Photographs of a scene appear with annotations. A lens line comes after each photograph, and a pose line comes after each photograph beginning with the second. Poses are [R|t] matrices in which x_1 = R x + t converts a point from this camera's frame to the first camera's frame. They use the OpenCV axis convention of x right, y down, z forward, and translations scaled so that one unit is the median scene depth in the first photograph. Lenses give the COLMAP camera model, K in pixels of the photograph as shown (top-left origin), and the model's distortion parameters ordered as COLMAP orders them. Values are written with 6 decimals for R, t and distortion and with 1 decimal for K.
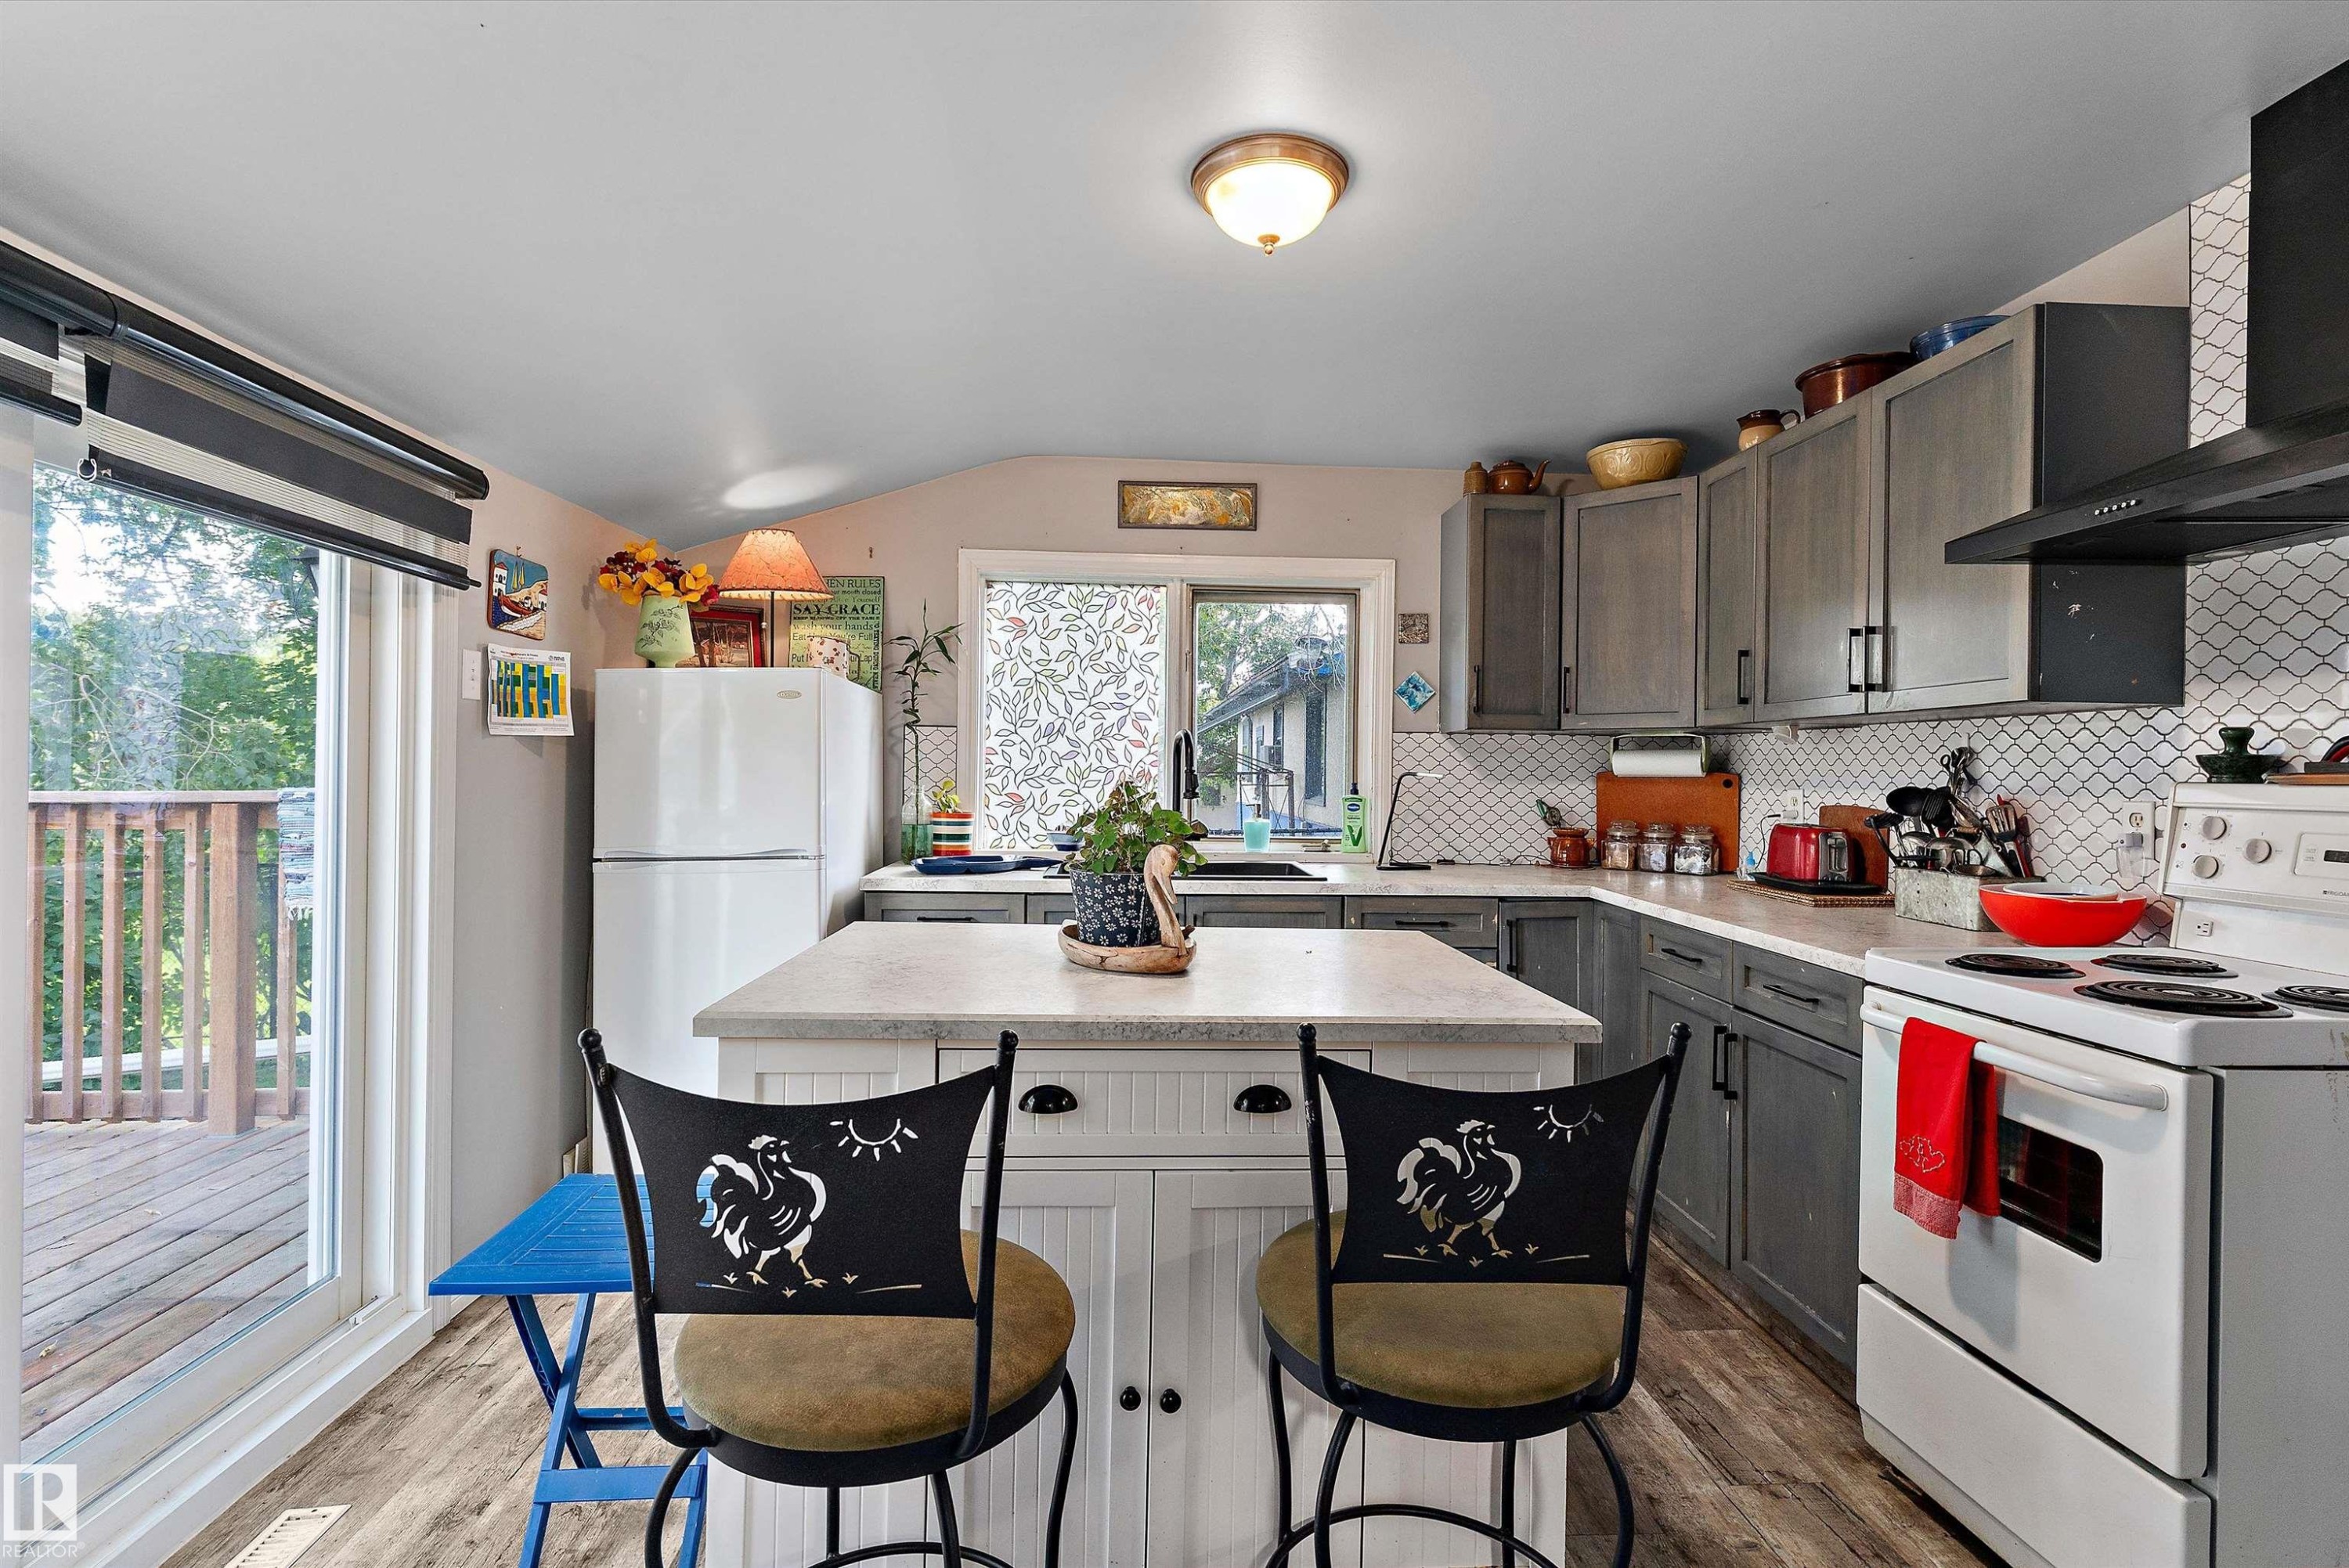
lens RADIAL K [[1117.1, 0, 1170.9], [0, 1117.1, 770.8], [0, 0, 1]] dist [-0.000359, 0.001483]
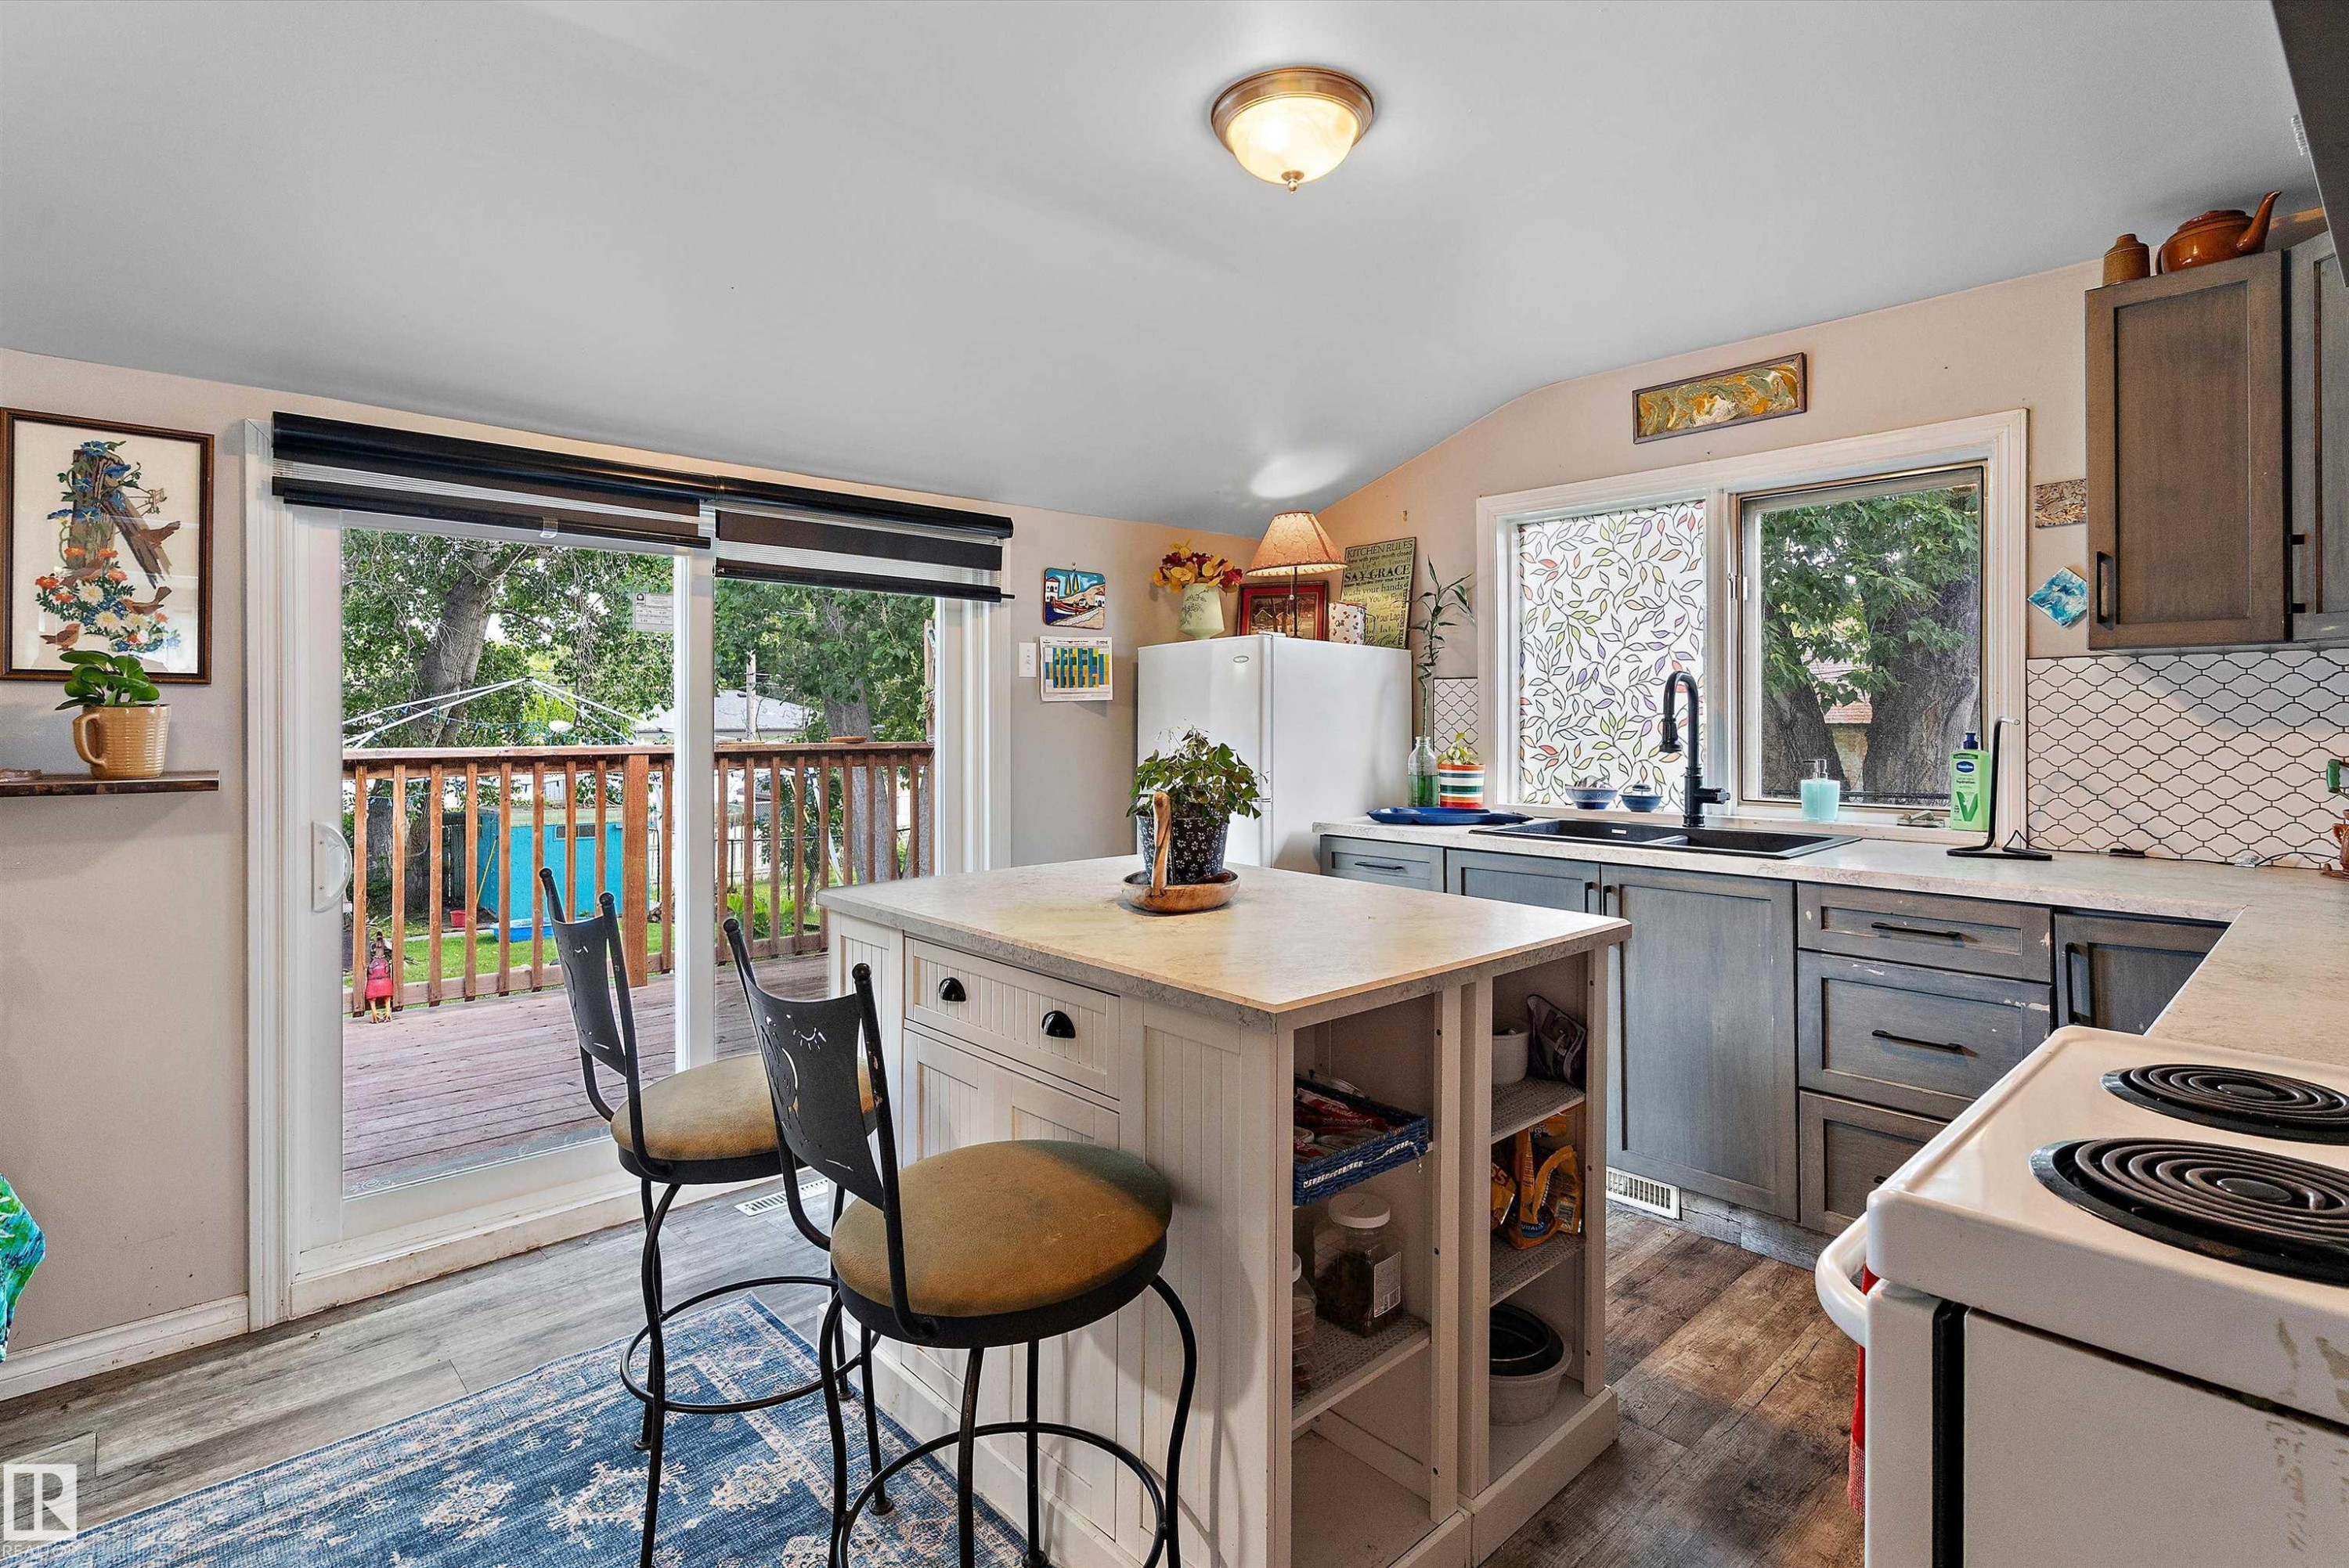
lens RADIAL K [[1135.0, 0, 1186.6], [0, 1135.0, 714.1], [0, 0, 1]] dist [0.000463, 0.000505]
pose [[0.638909, -0.017312, -0.769087, 0.438046], [0.011091, 0.999850, -0.013293, 0.003231], [0.769202, -0.000037, 0.639006, 0.166140]]
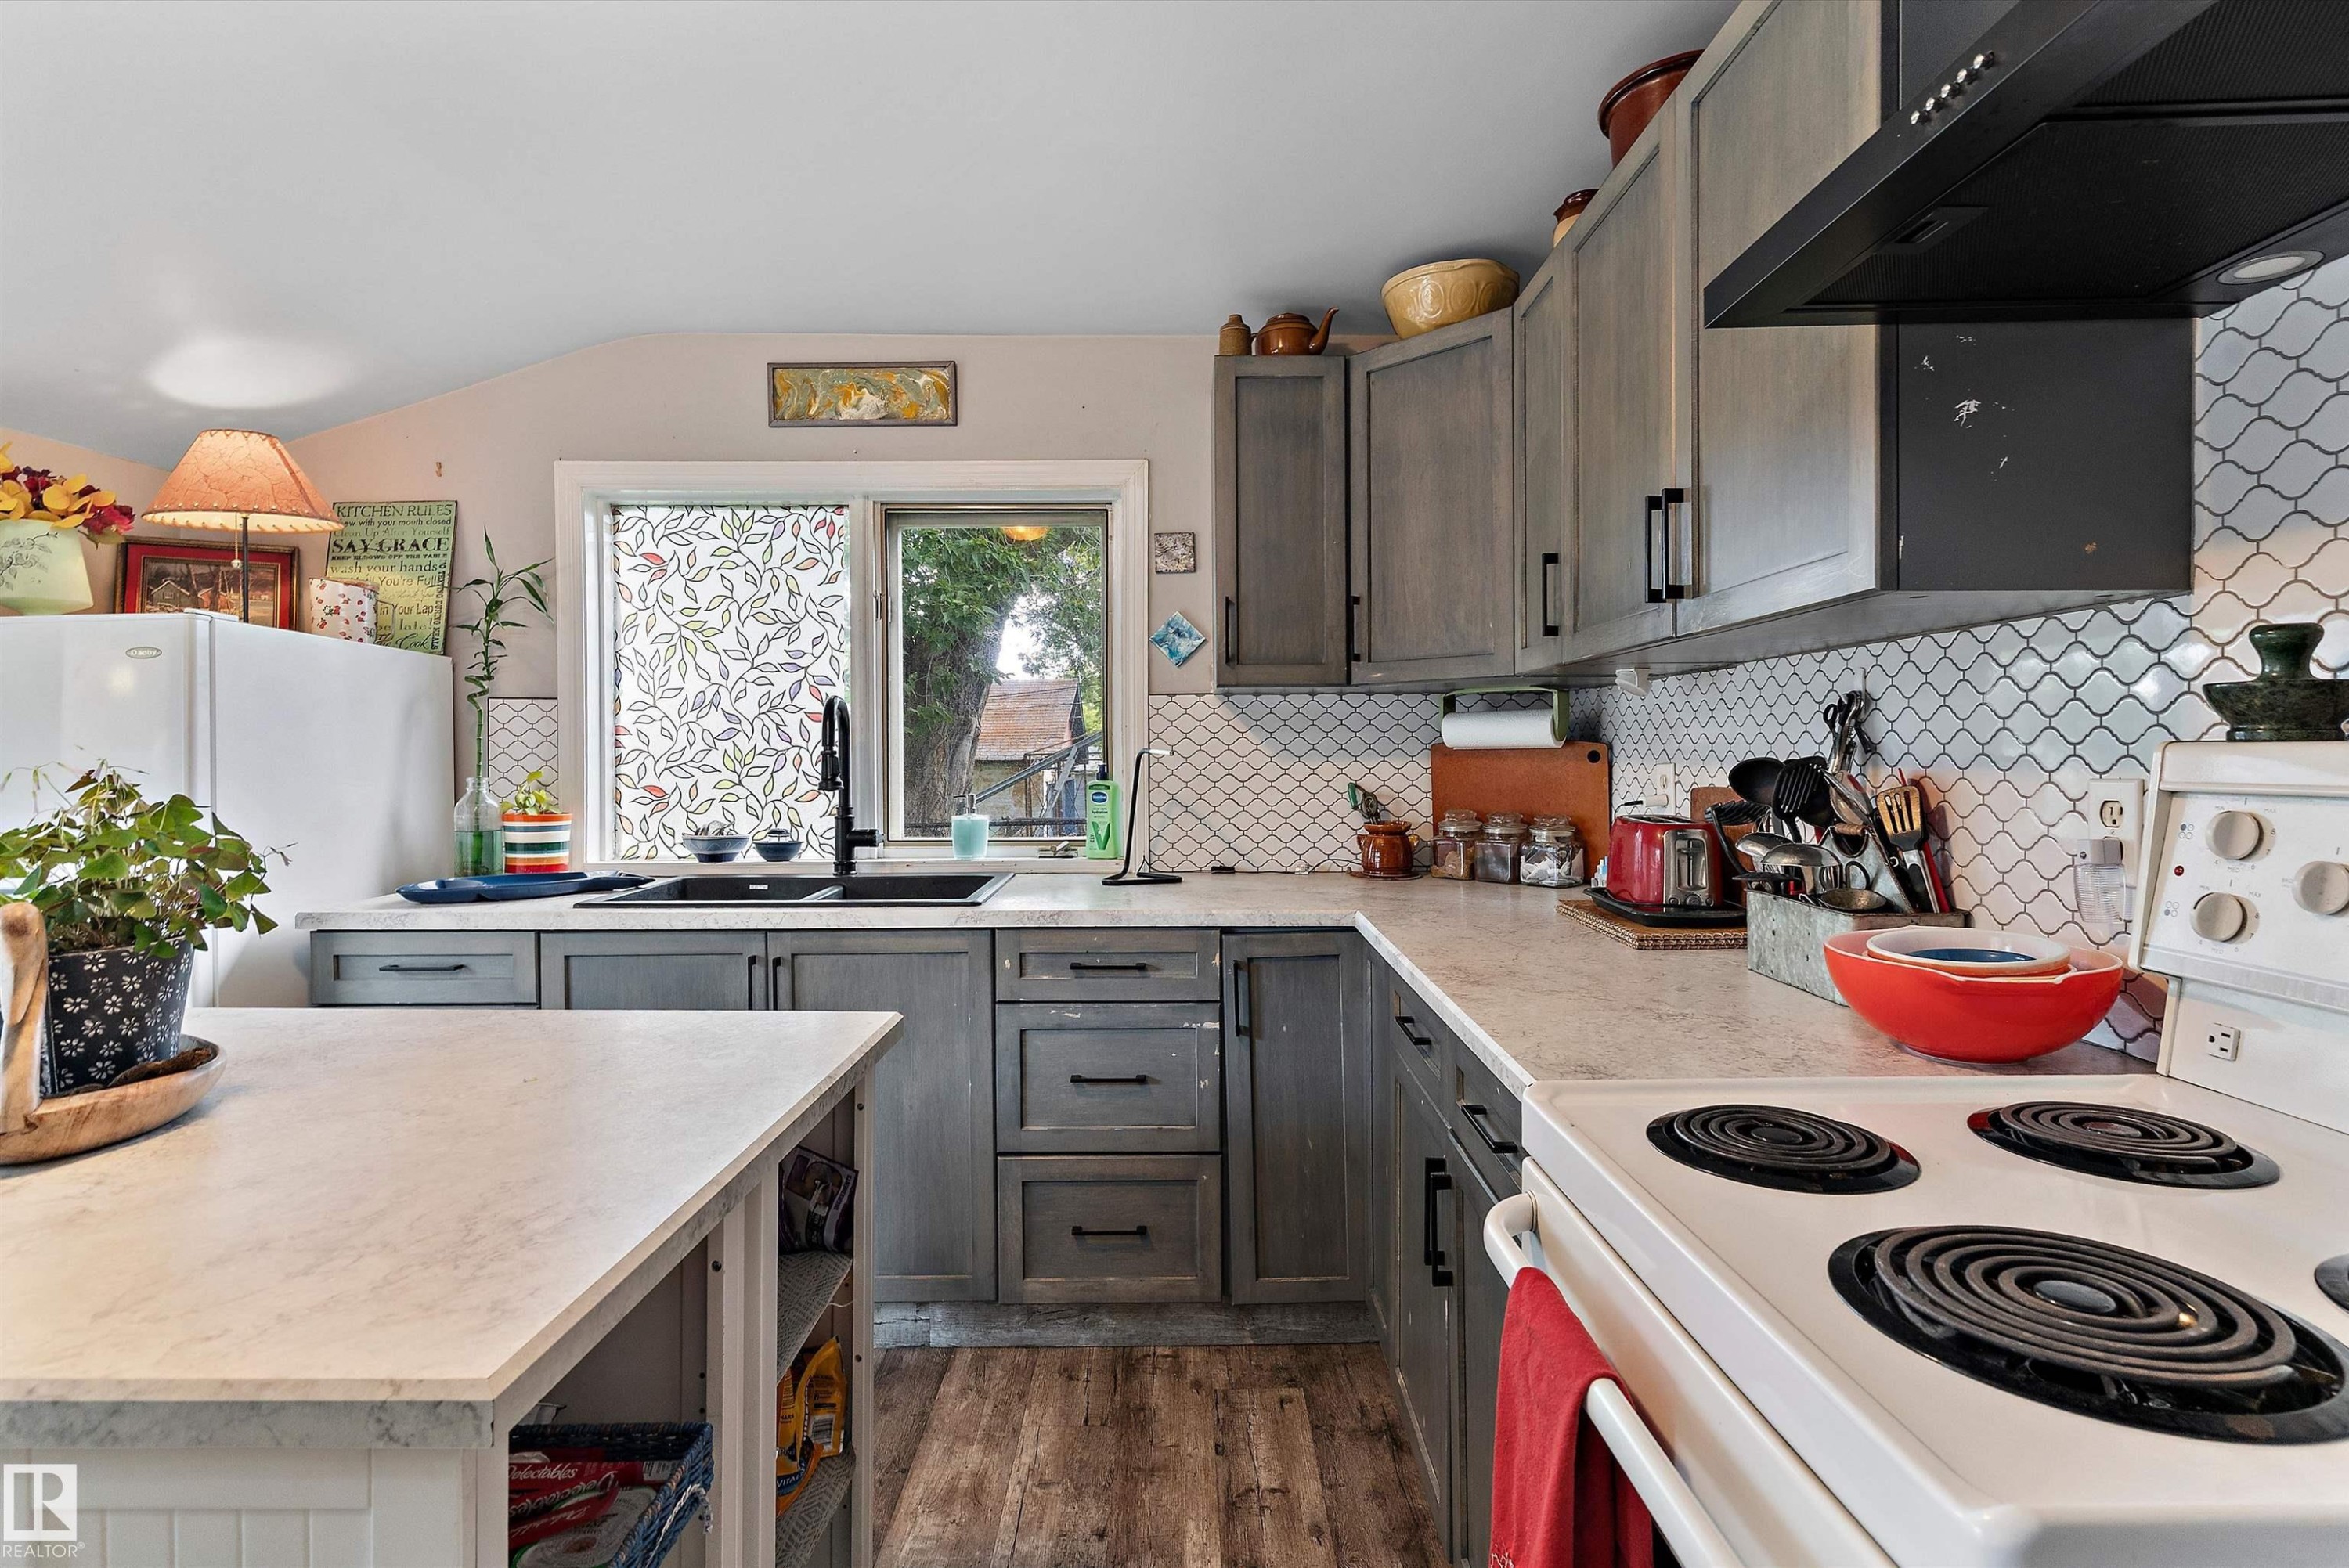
lens RADIAL K [[1144.9, 0, 1177.2], [0, 1144.9, 760.5], [0, 0, 1]] dist [0.001426, 0.000493]
pose [[0.998430, -0.017267, -0.053289, 0.277397], [0.017664, 0.999820, 0.006982, 0.004203], [0.053159, -0.007912, 0.998555, 0.266421]]
